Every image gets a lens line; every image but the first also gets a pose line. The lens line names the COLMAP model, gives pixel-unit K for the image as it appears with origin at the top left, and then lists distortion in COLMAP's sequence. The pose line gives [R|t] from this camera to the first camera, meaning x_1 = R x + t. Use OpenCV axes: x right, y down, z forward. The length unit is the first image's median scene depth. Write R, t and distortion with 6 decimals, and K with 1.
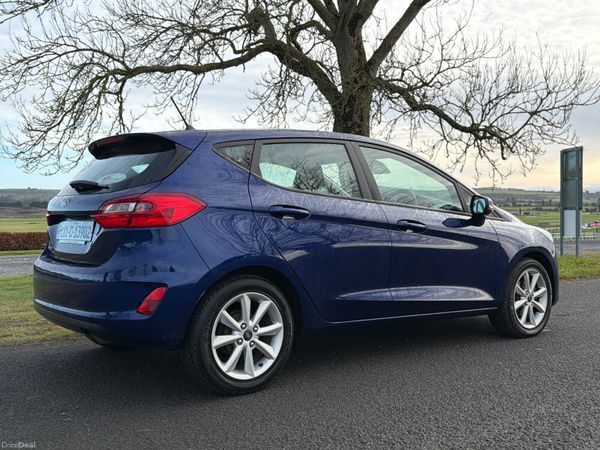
lens RADIAL K [[619.7, 0, 284.6], [0, 619.7, 223.2], [0, 0, 1]] dist [0.078319, -0.017370]
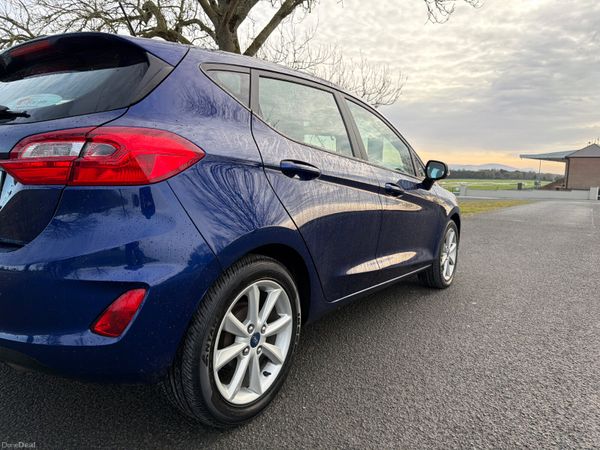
lens RADIAL K [[441.7, 0, 300.0], [0, 441.7, 225.0], [0, 0, 1]] dist [0.021151, -0.005505]
pose [[0.957752, 0.003839, 0.287569, -0.153237], [-0.033059, 0.994752, 0.096825, -0.002317], [-0.285688, -0.102241, 0.952853, 0.501459]]
